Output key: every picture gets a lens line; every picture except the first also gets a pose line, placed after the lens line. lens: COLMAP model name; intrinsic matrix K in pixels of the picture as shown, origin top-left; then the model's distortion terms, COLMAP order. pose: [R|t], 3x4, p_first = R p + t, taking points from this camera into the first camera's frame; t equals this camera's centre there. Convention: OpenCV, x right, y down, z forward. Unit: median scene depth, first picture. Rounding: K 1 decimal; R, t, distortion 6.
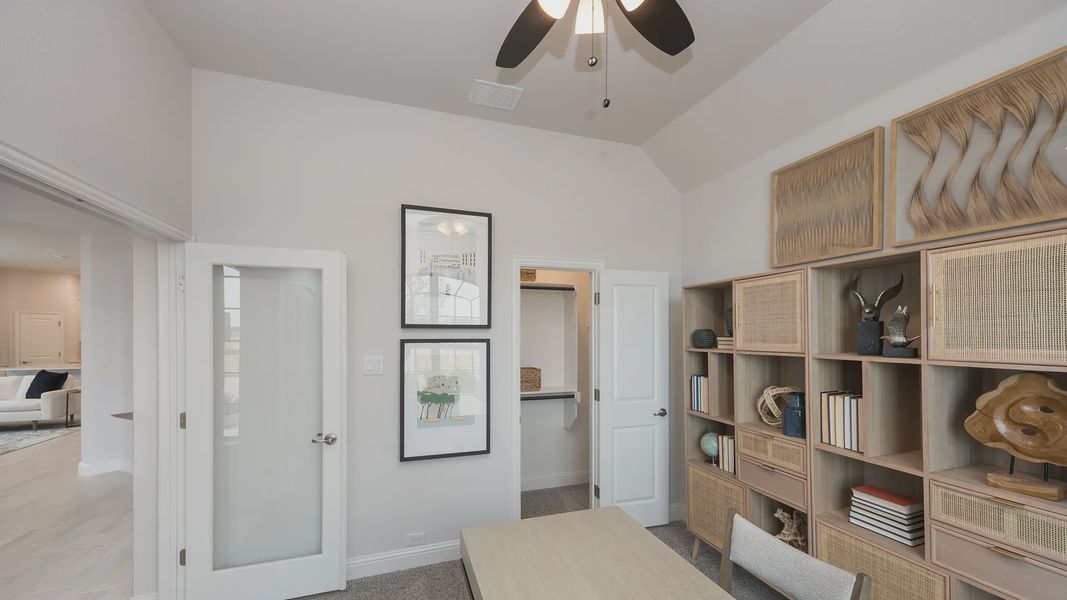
lens RADIAL K [[414.8, 0, 526.2], [0, 414.8, 331.8], [0, 0, 1]] dist [0.003992, -0.000135]
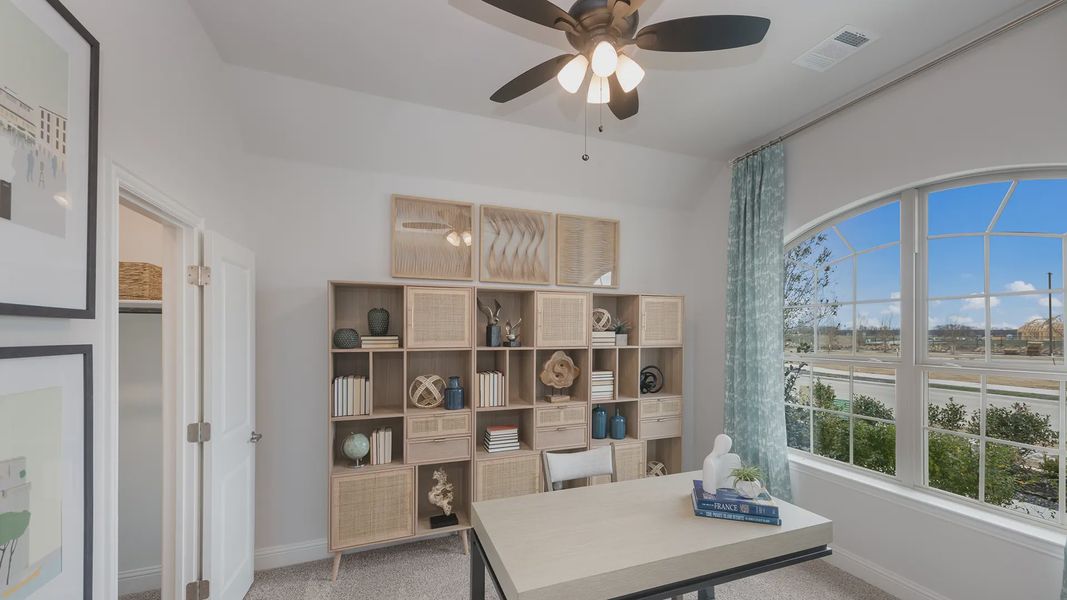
lens RADIAL K [[414.8, 0, 543.5], [0, 414.8, 330.3], [0, 0, 1]] dist [0.003992, -0.000135]
pose [[-0.063398, 0.009782, 0.997940, -0.713604], [-0.006035, 0.999930, -0.010185, 0.006077], [-0.997970, -0.006668, -0.063334, 0.786264]]
